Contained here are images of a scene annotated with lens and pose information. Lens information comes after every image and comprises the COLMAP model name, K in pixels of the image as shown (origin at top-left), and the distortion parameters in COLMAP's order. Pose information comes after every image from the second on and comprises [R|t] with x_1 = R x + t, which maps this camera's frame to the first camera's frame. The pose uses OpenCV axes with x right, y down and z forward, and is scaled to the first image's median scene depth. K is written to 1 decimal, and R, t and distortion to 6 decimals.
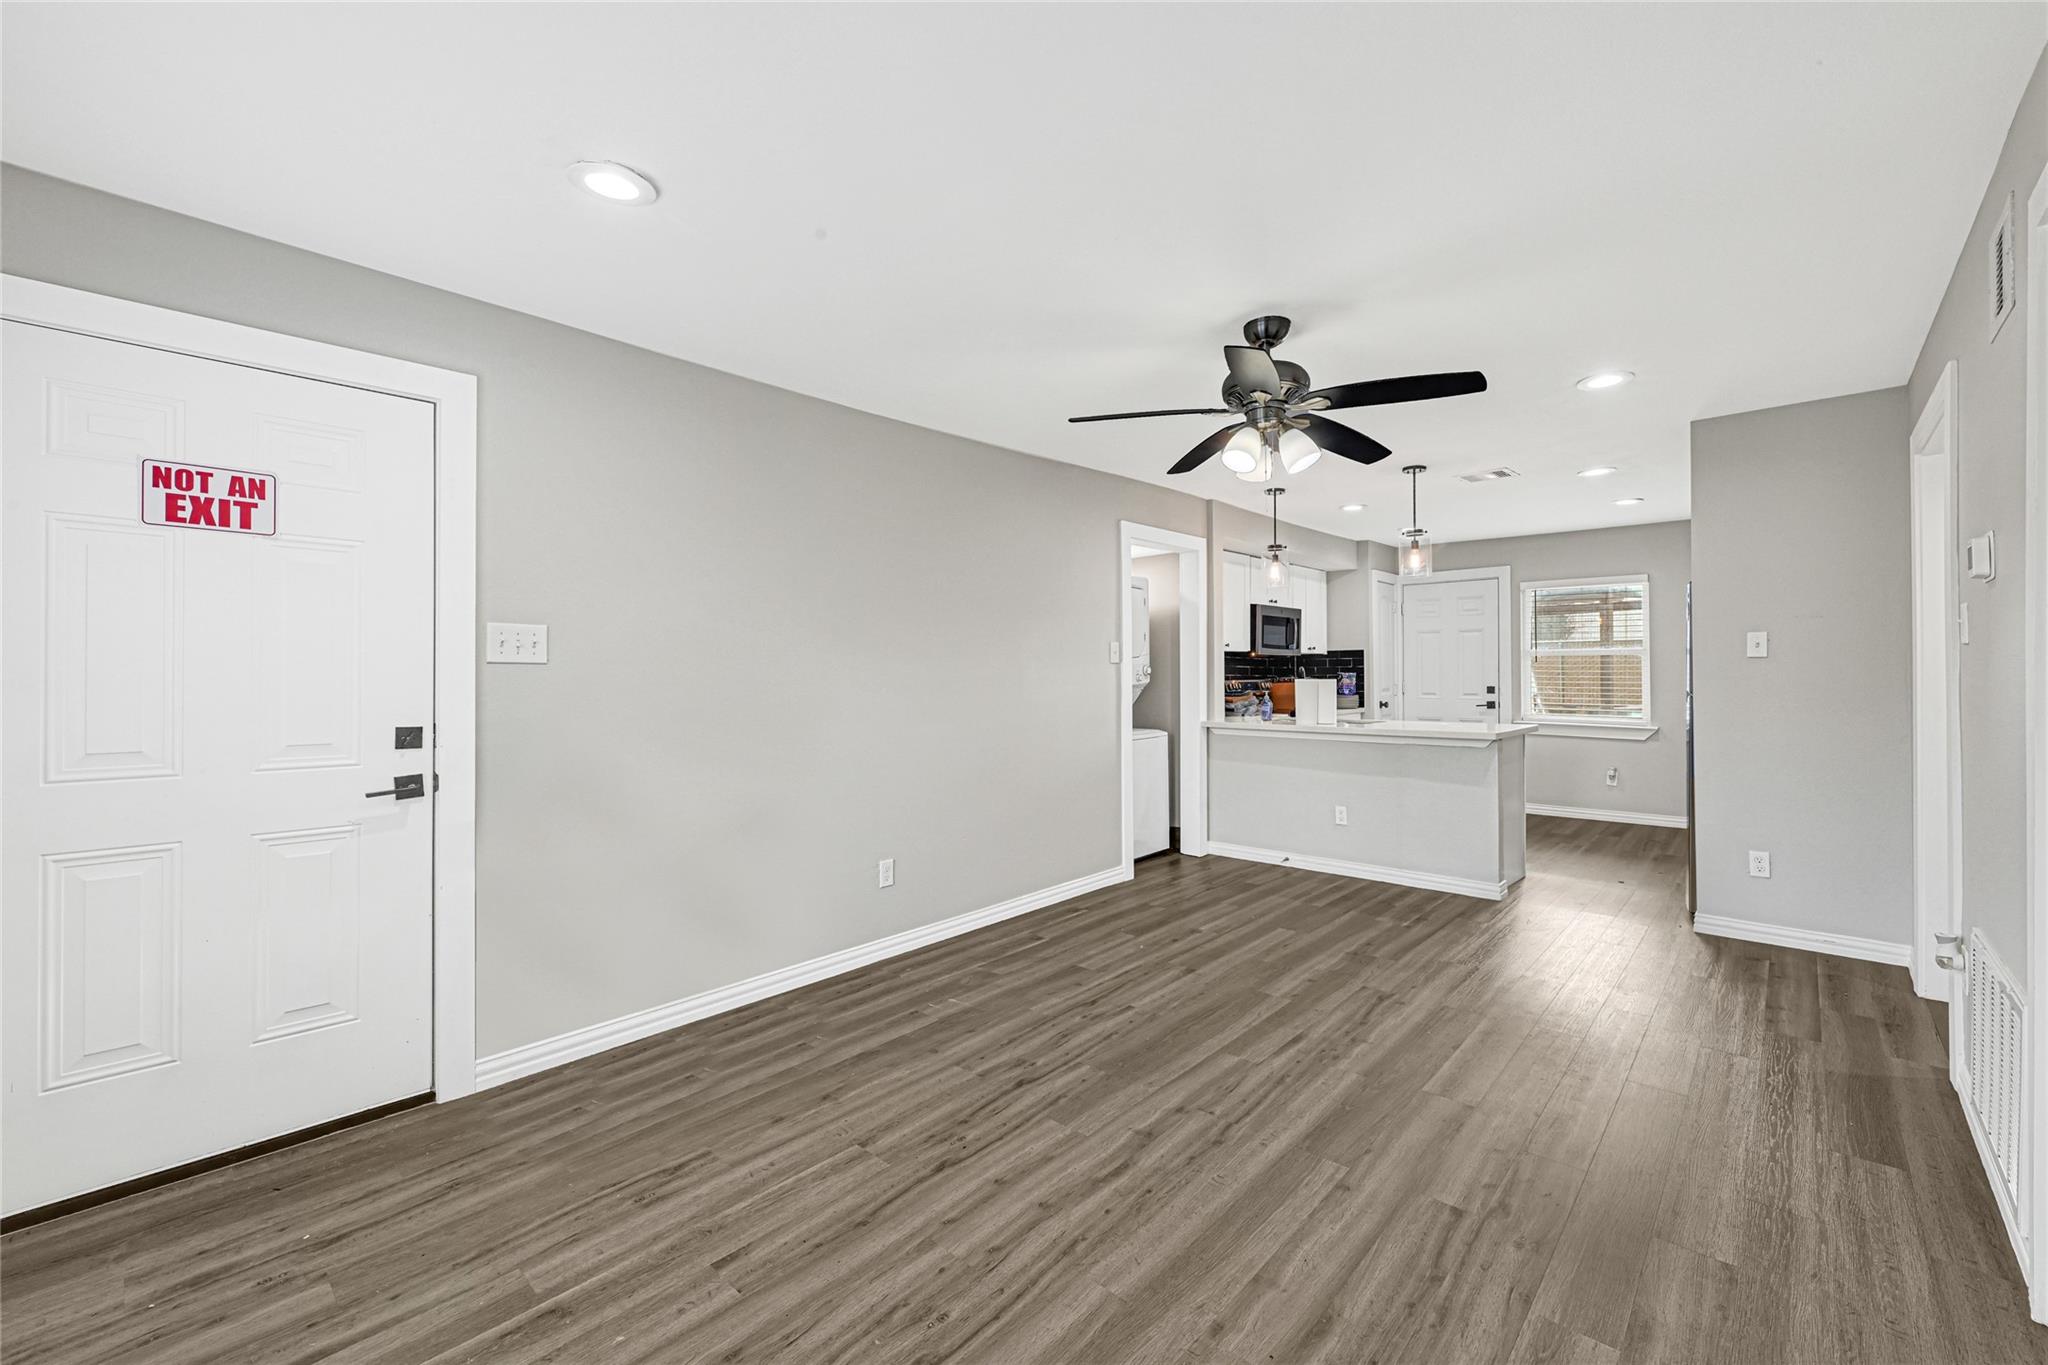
lens RADIAL K [[825.4, 0, 1017.4], [0, 825.4, 671.9], [0, 0, 1]] dist [-0.000441, 0.000014]
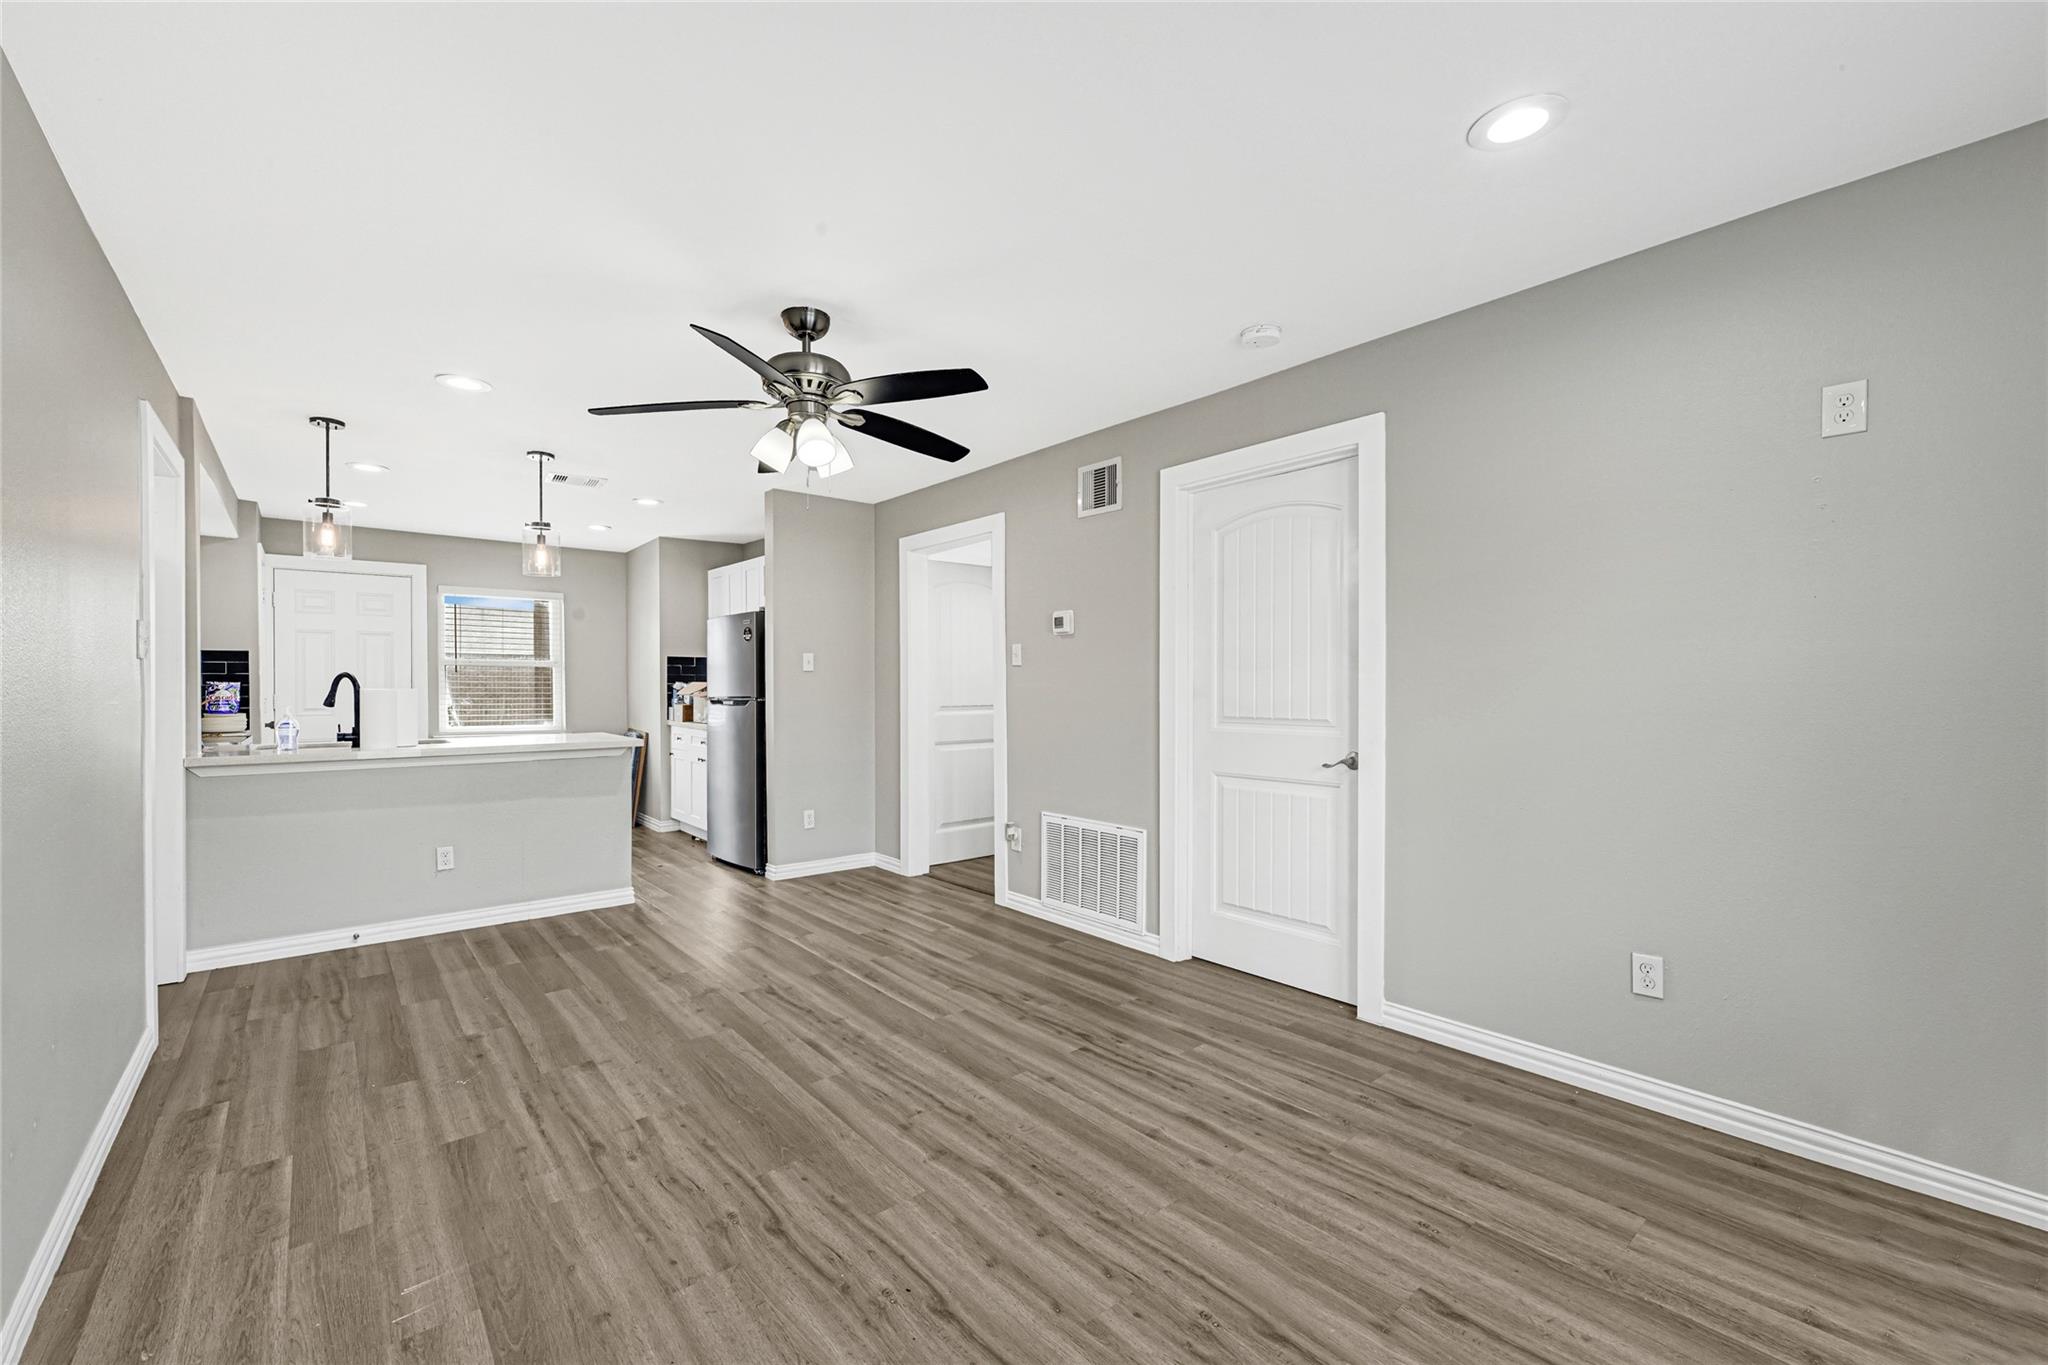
lens RADIAL K [[858.4, 0, 1010.4], [0, 858.4, 688.8], [0, 0, 1]] dist [-0.000510, -0.000048]
pose [[0.129821, -0.000113, 0.991537, -0.636943], [-0.001105, 0.999999, 0.000258, 0.014502], [-0.991537, -0.001129, 0.129821, 0.609890]]
